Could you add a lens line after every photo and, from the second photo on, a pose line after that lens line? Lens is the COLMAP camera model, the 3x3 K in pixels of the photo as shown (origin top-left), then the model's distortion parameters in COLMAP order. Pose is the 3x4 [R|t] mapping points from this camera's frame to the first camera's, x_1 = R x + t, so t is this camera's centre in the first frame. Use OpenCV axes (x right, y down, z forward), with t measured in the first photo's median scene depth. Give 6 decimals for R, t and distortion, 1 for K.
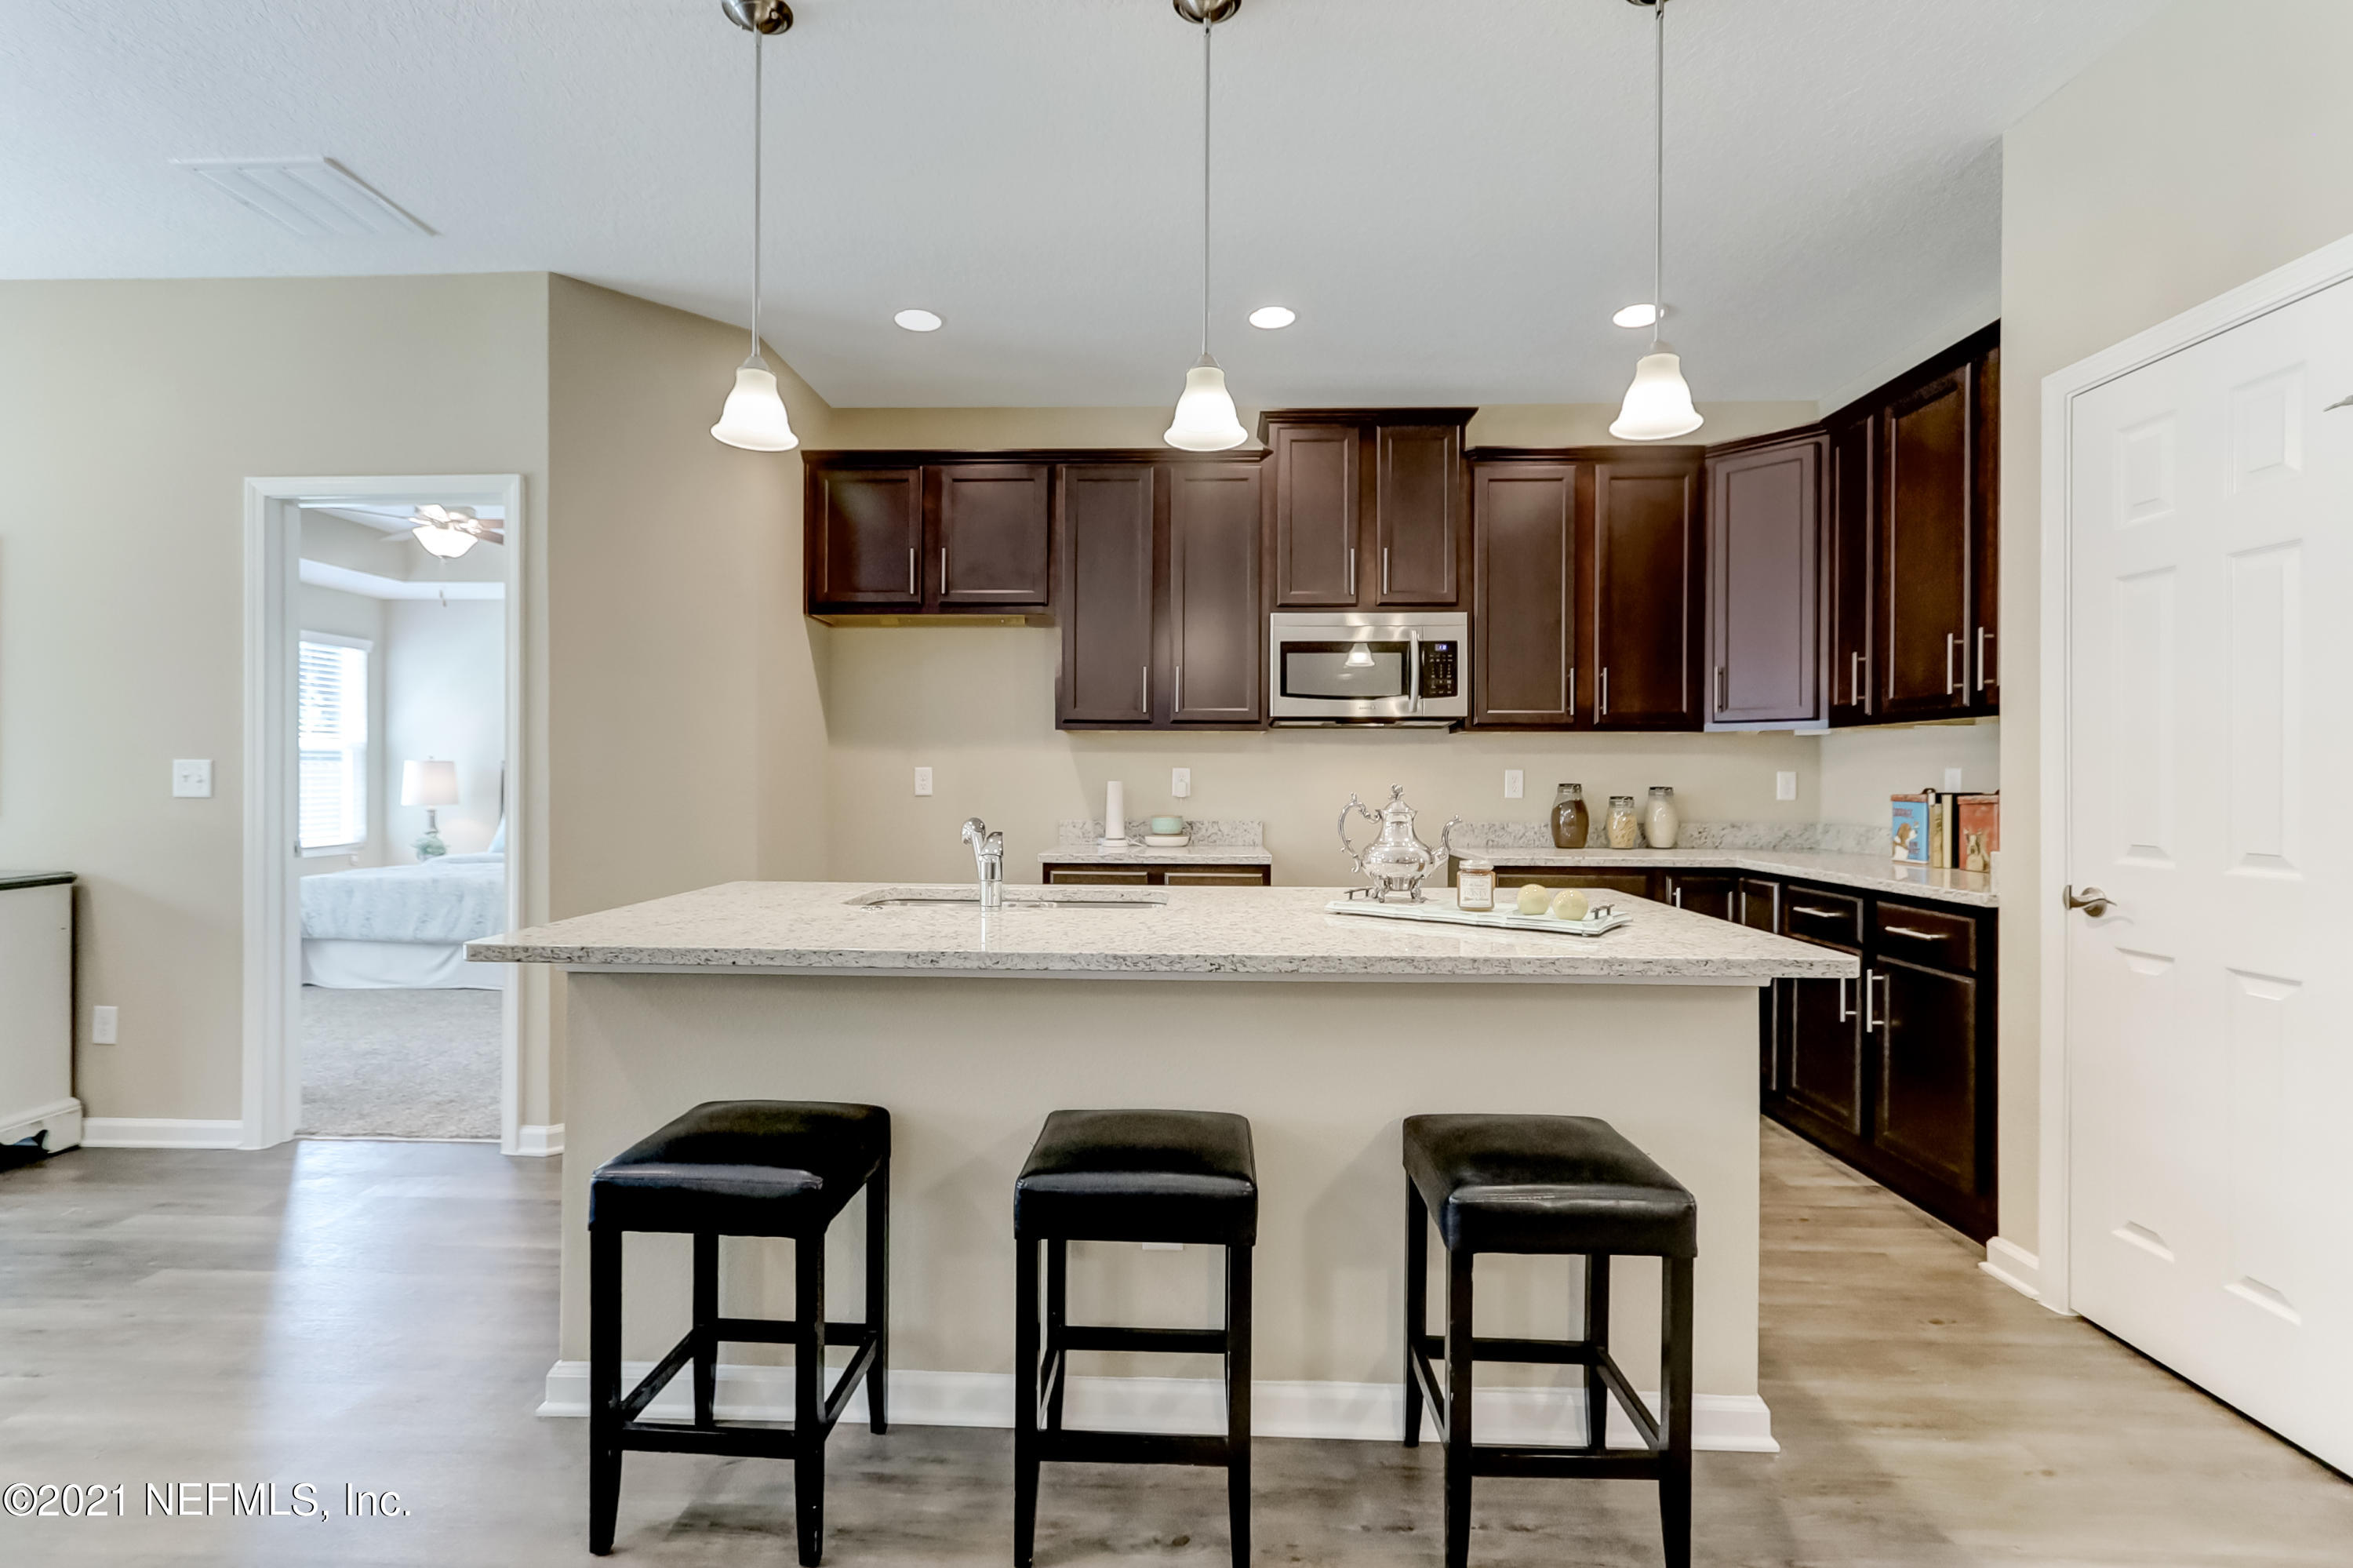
lens RADIAL K [[1074.9, 0, 1147.9], [0, 1074.9, 788.0], [0, 0, 1]] dist [-0.001260, 0.000097]
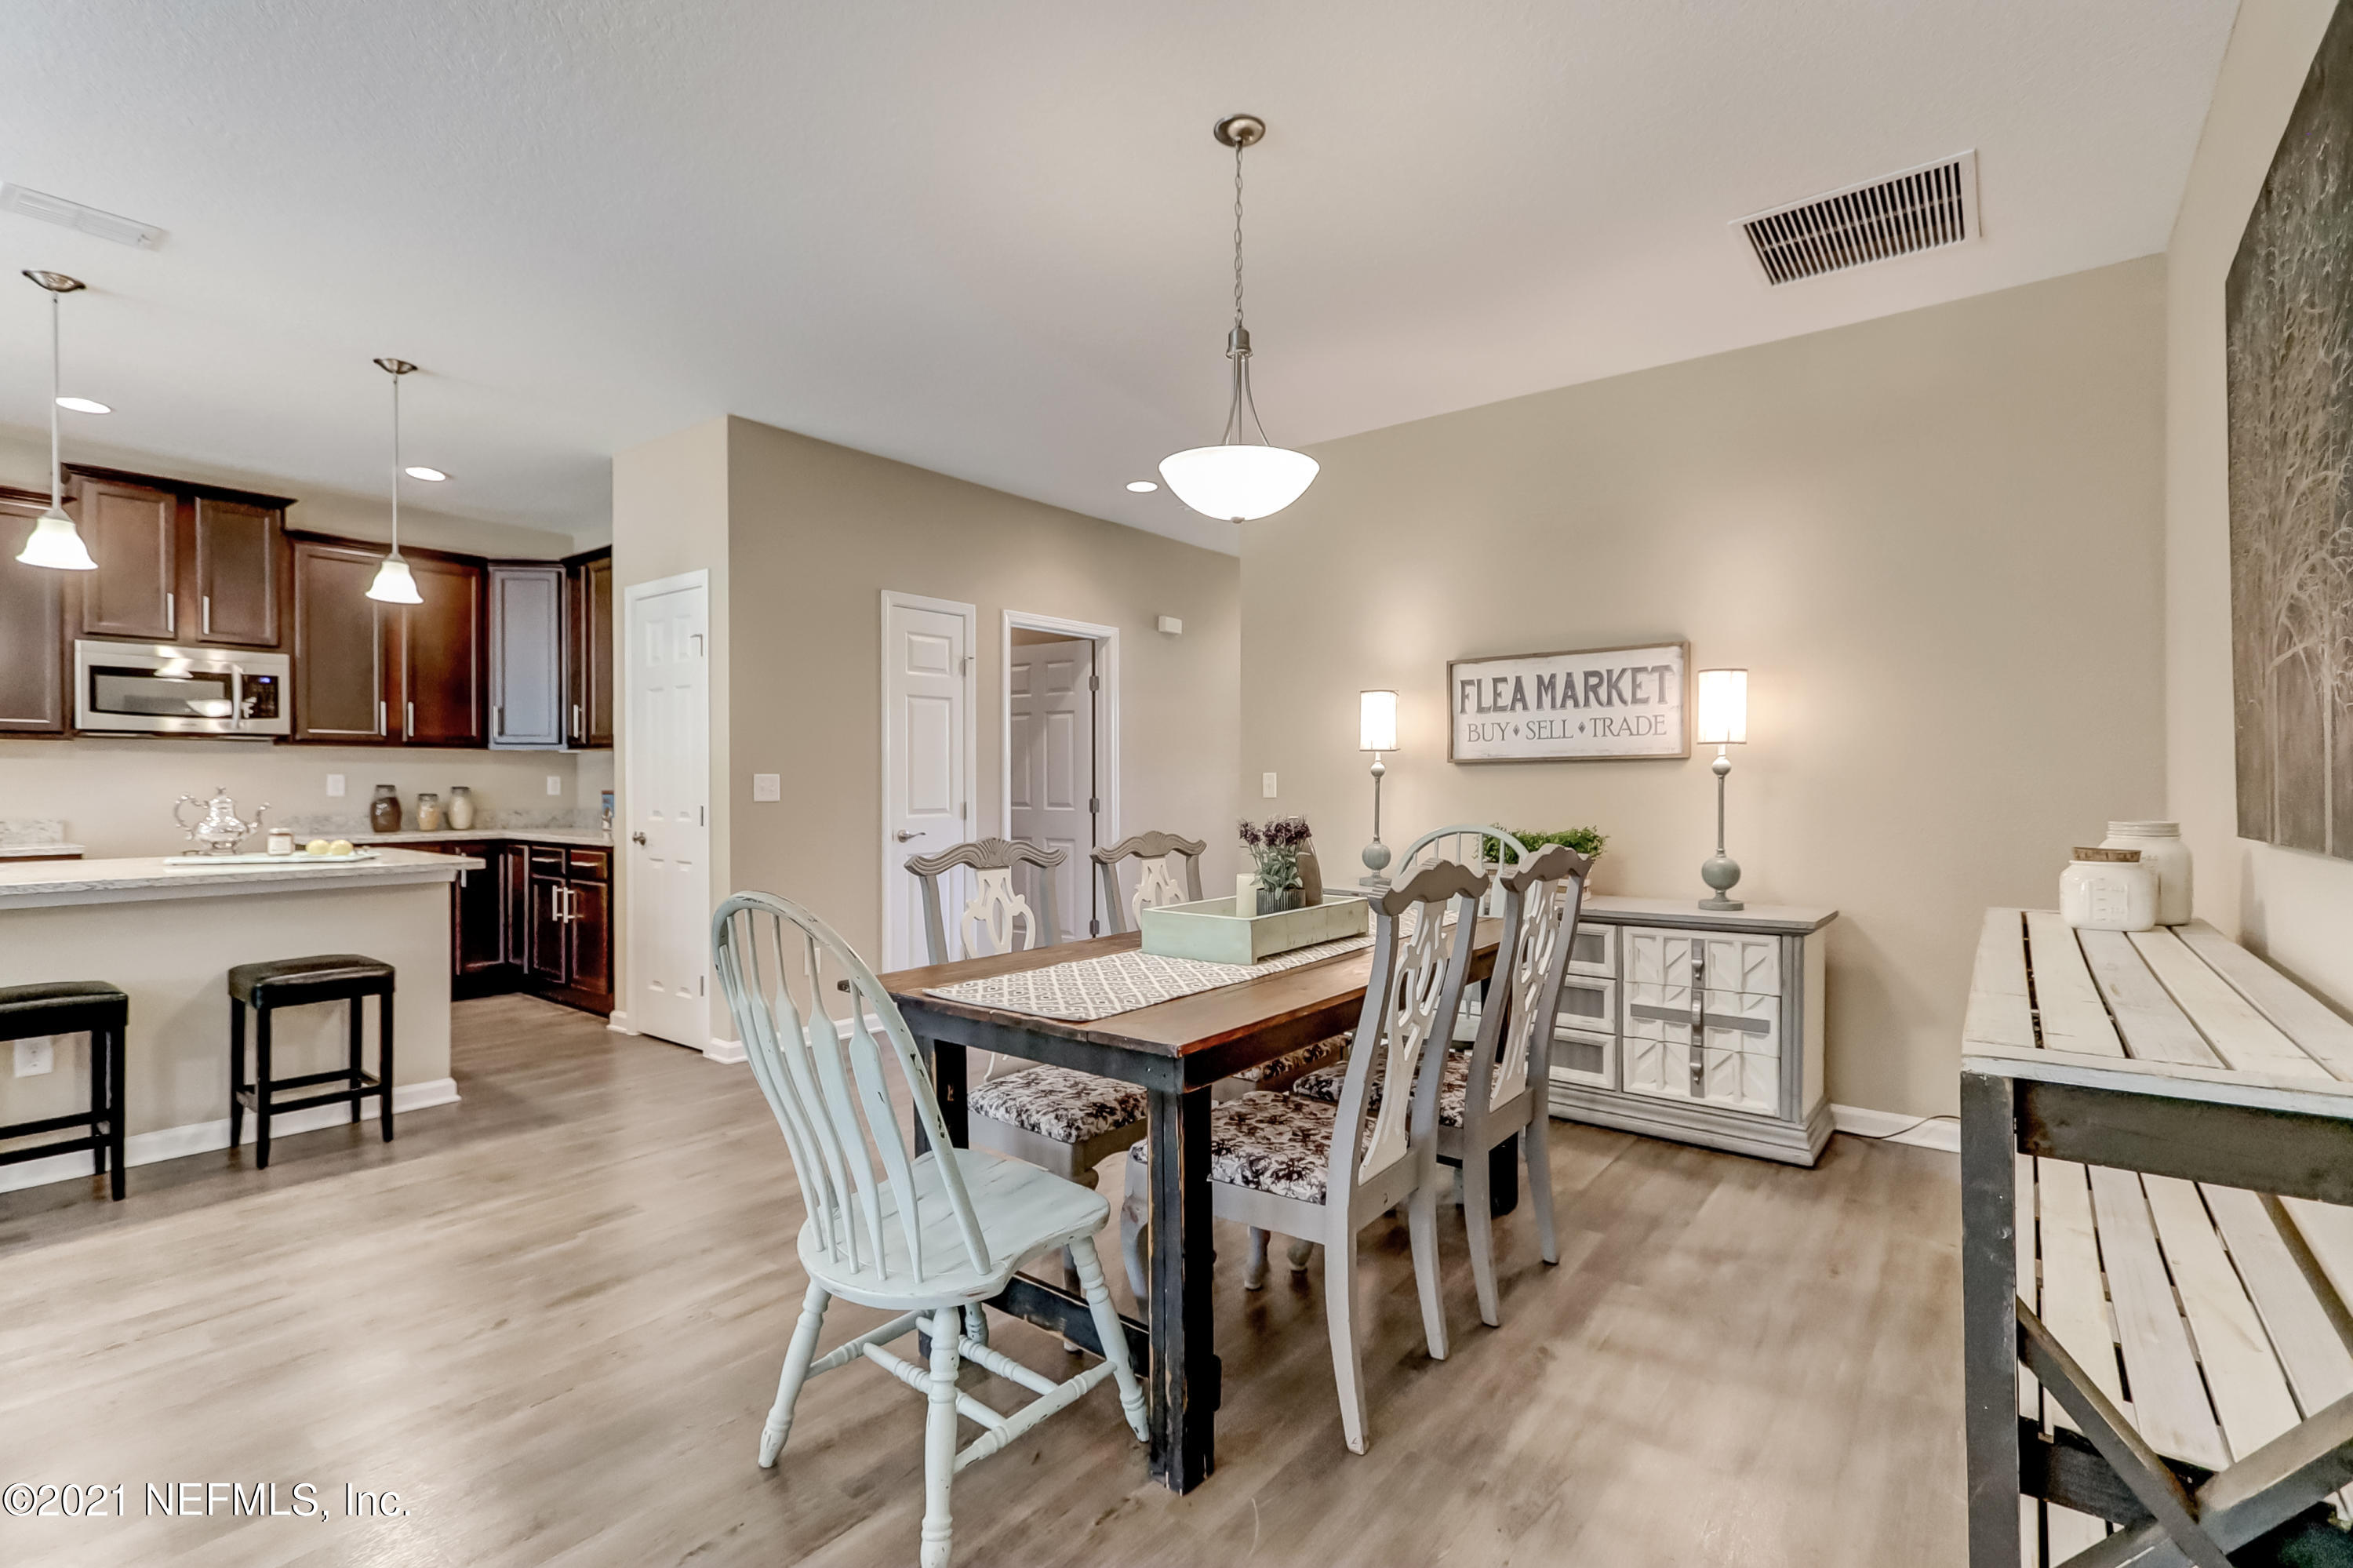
lens RADIAL K [[1089.4, 0, 1179.2], [0, 1089.4, 786.5], [0, 0, 1]] dist [0.002411, 0.001549]
pose [[0.581999, -0.006869, 0.813160, -0.154550], [0.009070, 0.999957, 0.001955, 0.004641], [-0.813139, 0.006237, 0.582036, -0.657011]]
